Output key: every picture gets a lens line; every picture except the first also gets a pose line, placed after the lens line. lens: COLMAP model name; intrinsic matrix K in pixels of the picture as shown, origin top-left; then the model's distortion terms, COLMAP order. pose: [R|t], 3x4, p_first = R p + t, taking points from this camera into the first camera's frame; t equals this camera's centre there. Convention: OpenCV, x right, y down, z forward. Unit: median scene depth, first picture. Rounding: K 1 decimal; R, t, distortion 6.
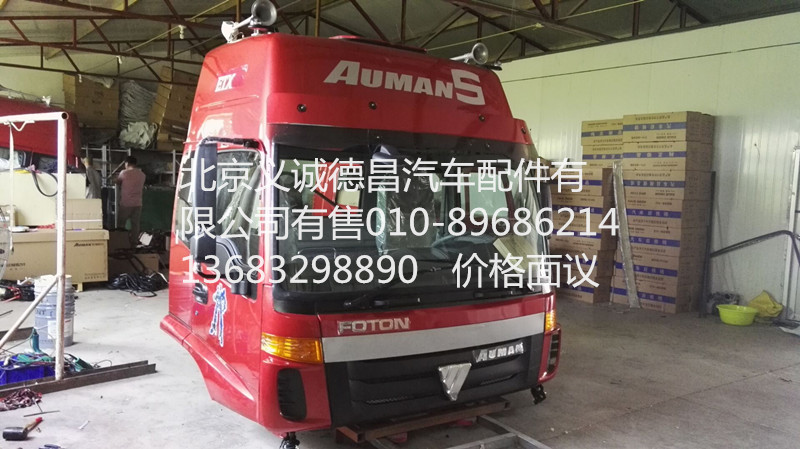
lens RADIAL K [[654.5, 0, 400.0], [0, 654.5, 224.5], [0, 0, 1]] dist [-0.005596, 0.111916]
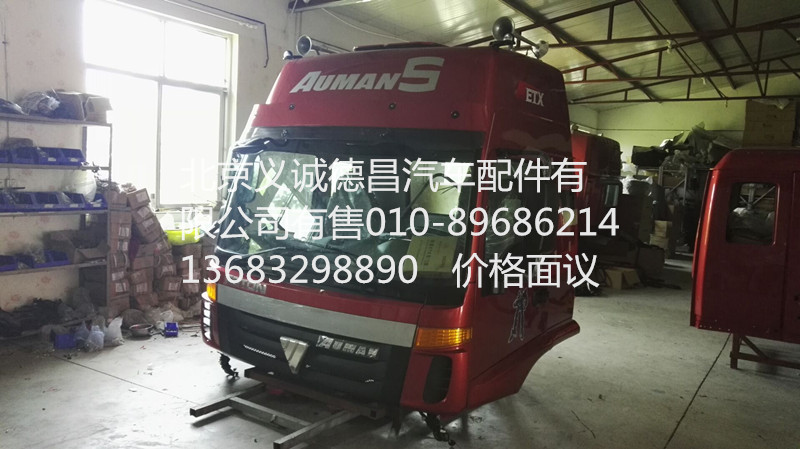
lens RADIAL K [[654.5, 0, 400.0], [0, 654.5, 224.5], [0, 0, 1]] dist [-0.005596, 0.111916]
pose [[0.371890, 0.065287, -0.925978, 0.997178], [-0.115176, 0.993061, 0.023760, -0.016039], [0.921104, 0.097815, 0.376829, 0.643924]]
